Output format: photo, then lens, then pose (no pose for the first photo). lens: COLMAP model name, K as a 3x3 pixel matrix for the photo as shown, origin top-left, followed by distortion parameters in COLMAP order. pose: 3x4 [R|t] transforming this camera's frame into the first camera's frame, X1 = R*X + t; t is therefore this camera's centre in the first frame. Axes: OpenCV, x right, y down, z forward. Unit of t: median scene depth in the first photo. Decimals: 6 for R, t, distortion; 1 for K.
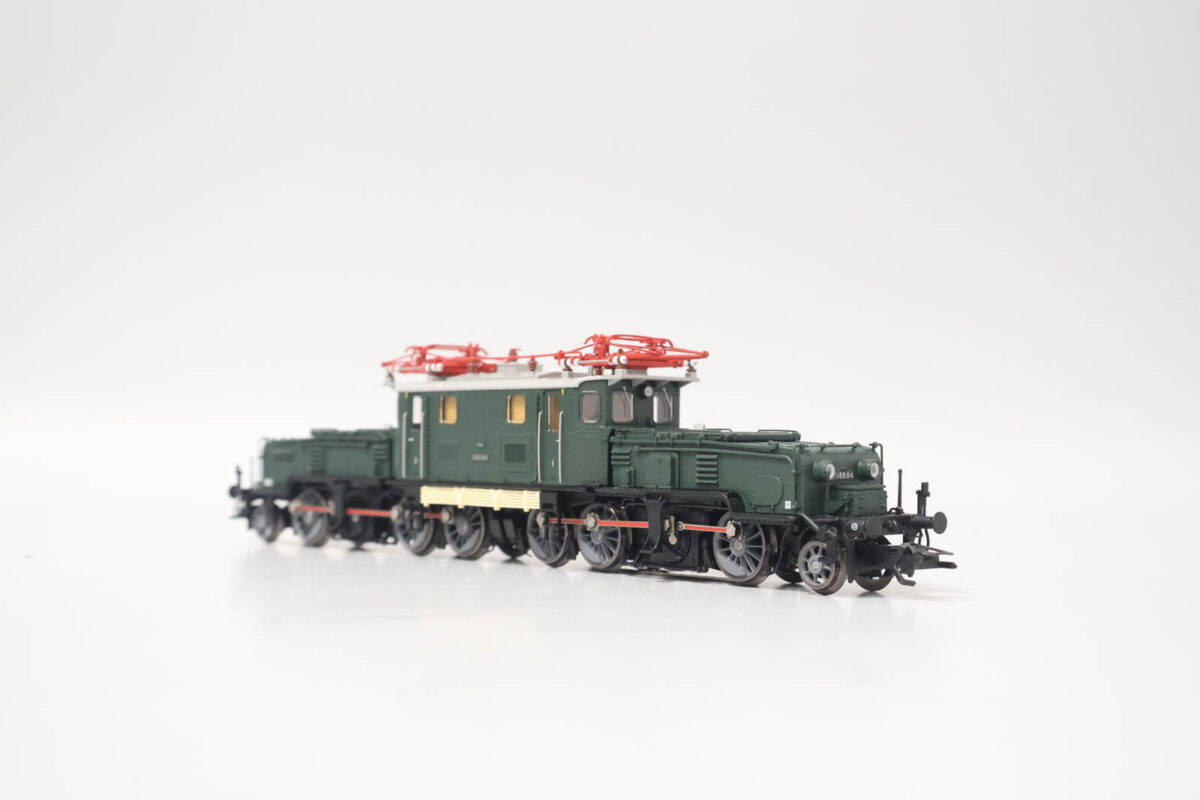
lens RADIAL K [[1742.2, 0, 600.0], [0, 1742.2, 400.0], [0, 0, 1]] dist [-0.010278, 0.000034]
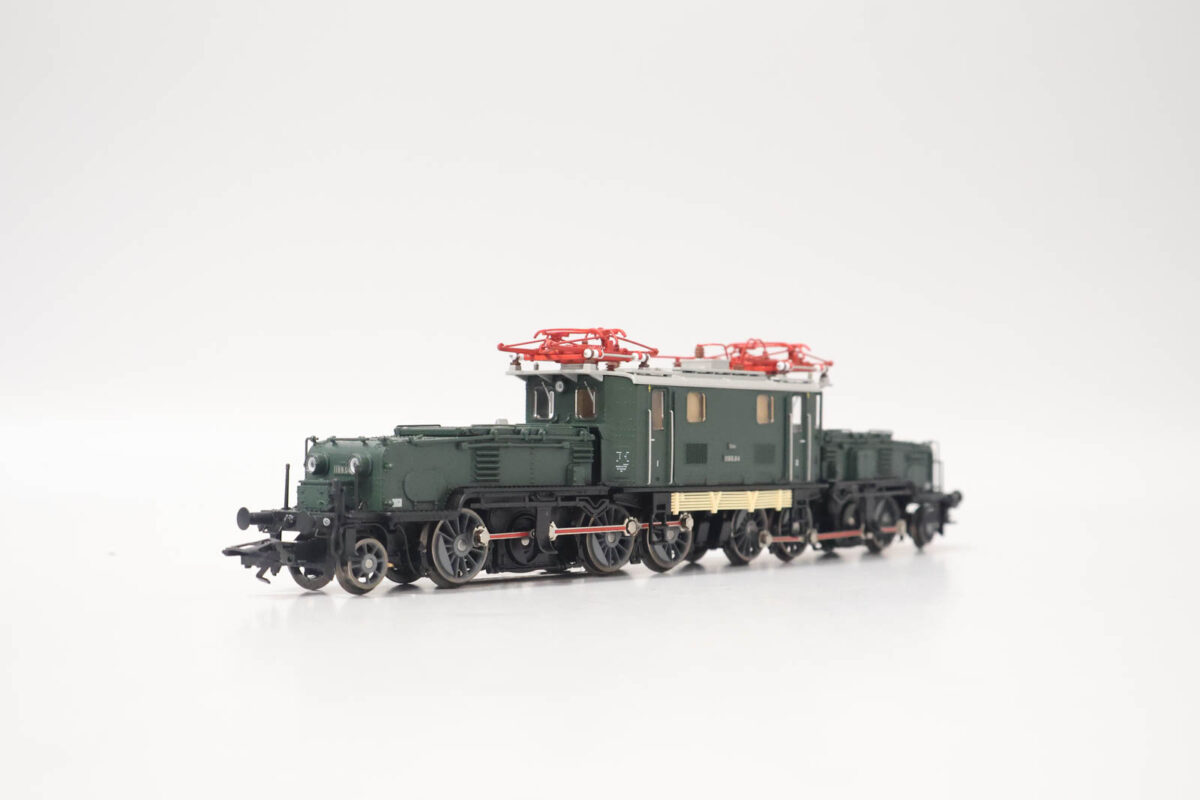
lens RADIAL K [[1742.2, 0, 600.0], [0, 1742.2, 400.0], [0, 0, 1]] dist [-0.010278, 0.000034]
pose [[0.114719, 0.009812, 0.993350, -0.989477], [-0.022337, 0.999724, -0.007296, 0.009190], [-0.993147, -0.021352, 0.114907, 0.920893]]
